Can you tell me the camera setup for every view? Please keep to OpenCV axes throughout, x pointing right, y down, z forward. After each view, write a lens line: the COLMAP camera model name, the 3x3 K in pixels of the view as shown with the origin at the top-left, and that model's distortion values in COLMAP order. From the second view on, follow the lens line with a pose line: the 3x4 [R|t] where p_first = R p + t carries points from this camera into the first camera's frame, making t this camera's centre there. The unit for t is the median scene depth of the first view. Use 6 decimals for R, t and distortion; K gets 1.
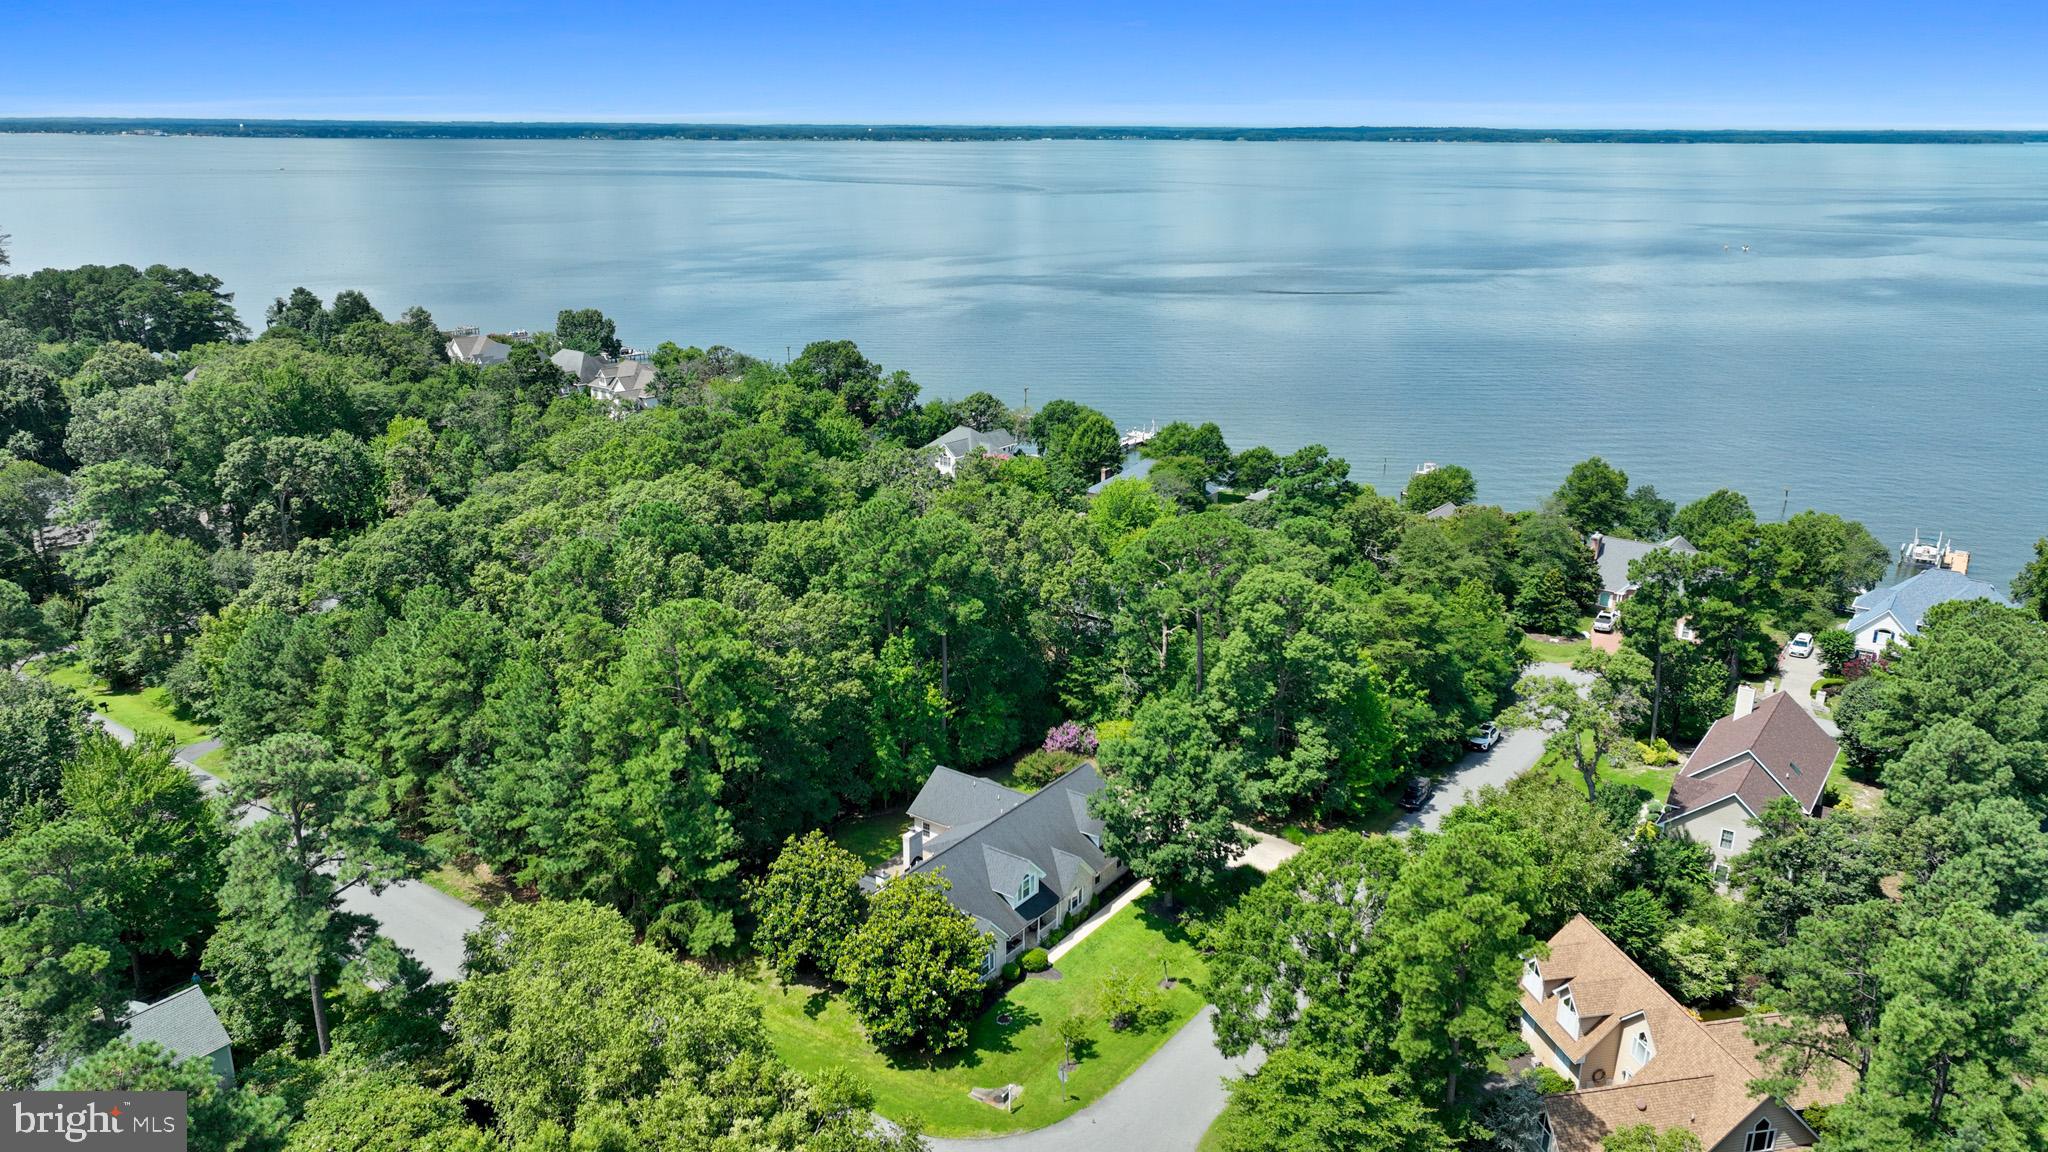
lens RADIAL K [[1448.4, 0, 1027.4], [0, 1448.4, 574.0], [0, 0, 1]] dist [0.005088, 0.007672]
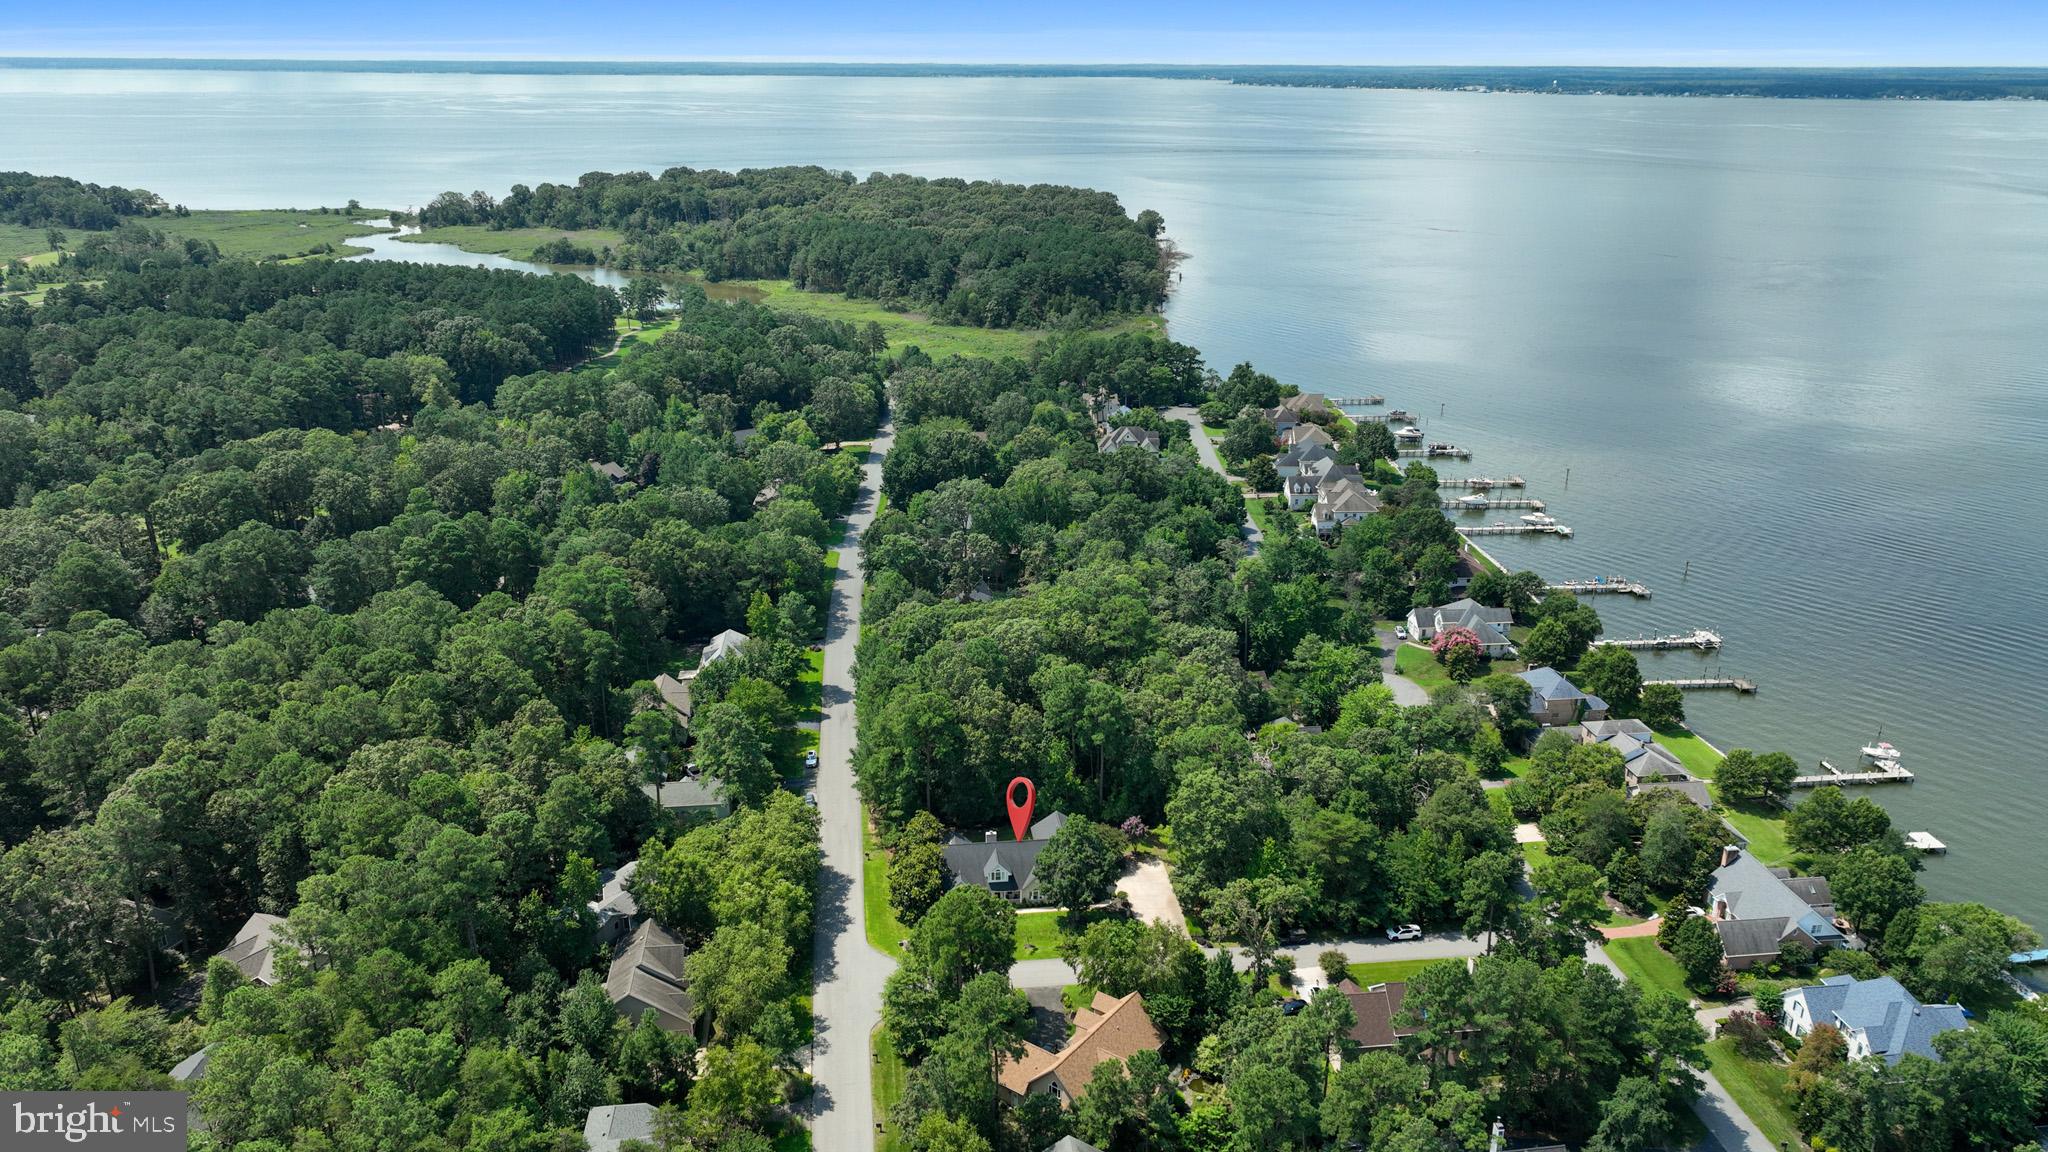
lens RADIAL K [[1448.4, 0, 1027.4], [0, 1448.4, 574.0], [0, 0, 1]] dist [0.005088, 0.007672]
pose [[0.677347, 0.244724, -0.693766, 1.264087], [-0.218887, 0.967380, 0.127534, -0.440218], [0.702345, 0.065471, 0.708819, -0.431178]]
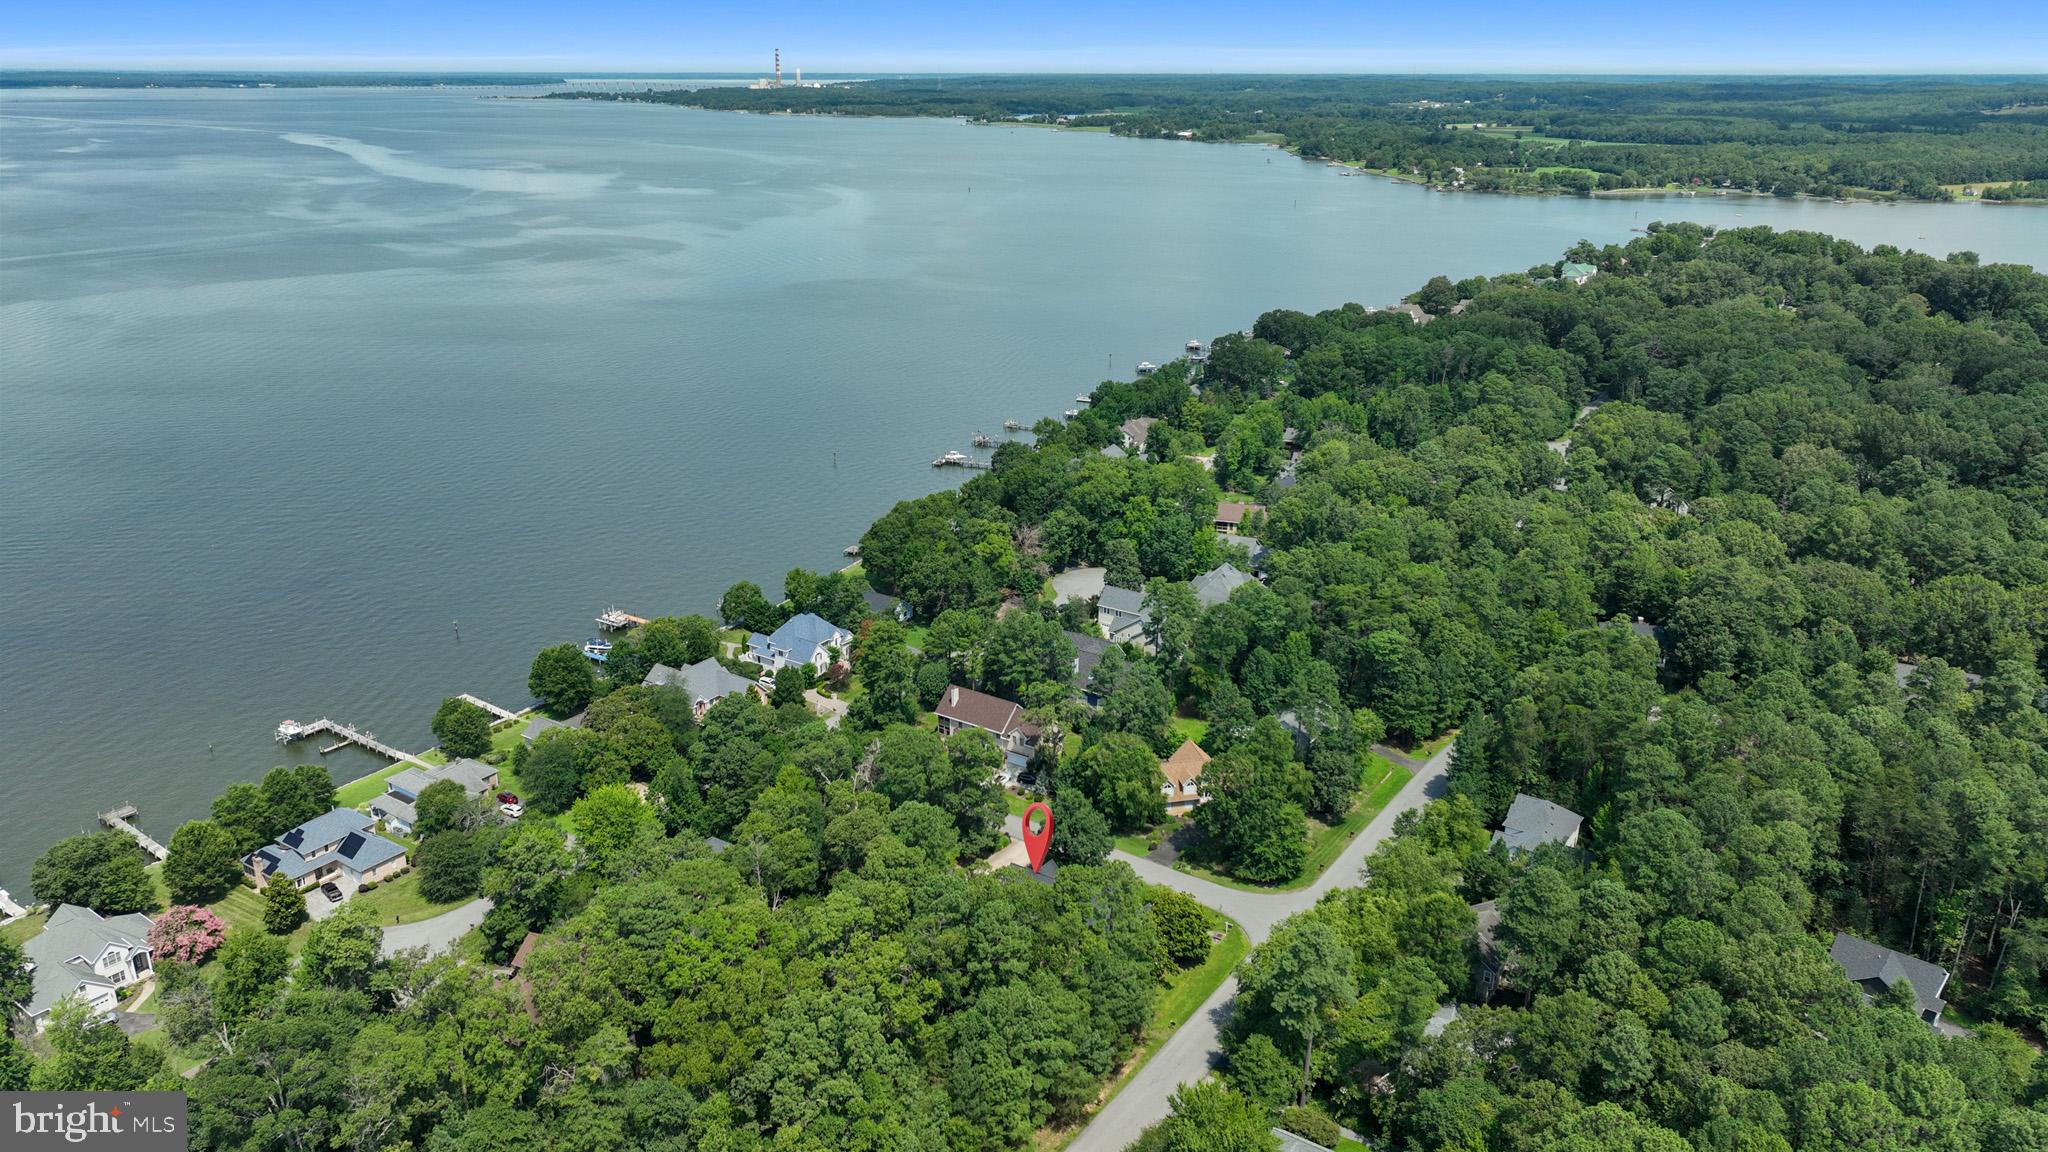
lens RADIAL K [[1448.4, 0, 1027.4], [0, 1448.4, 574.0], [0, 0, 1]] dist [0.005088, 0.007672]
pose [[-0.026507, -0.329119, 0.943916, -1.669441], [0.295060, 0.899603, 0.321954, -0.832599], [-0.955111, 0.287046, 0.073264, 0.776714]]
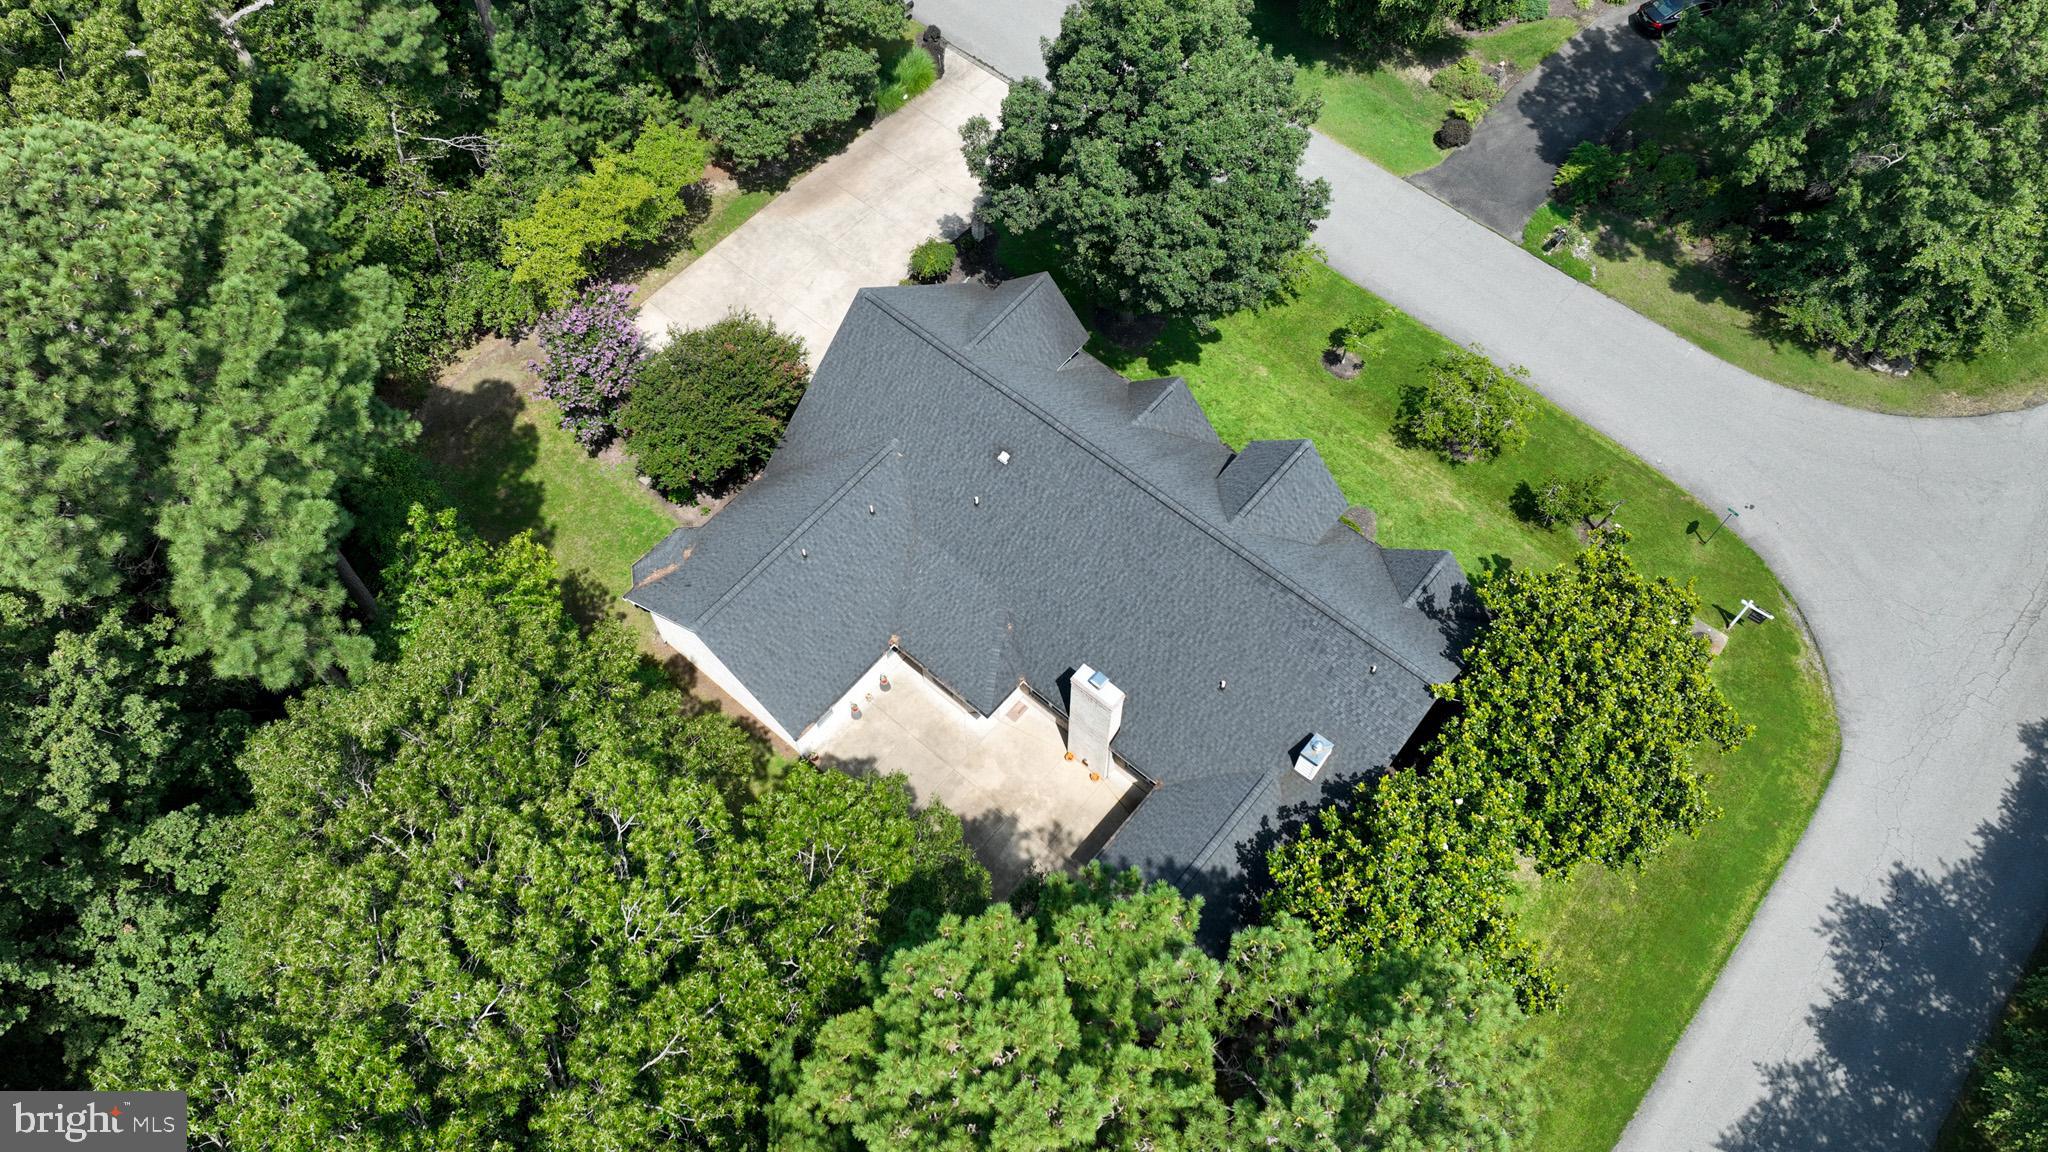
lens RADIAL K [[1448.4, 0, 1027.4], [0, 1448.4, 574.0], [0, 0, 1]] dist [0.005088, 0.007672]
pose [[0.078059, -0.865554, 0.494694, -0.245090], [0.307324, 0.492935, 0.813982, -0.166416], [-0.948398, 0.088493, 0.304484, 0.873699]]
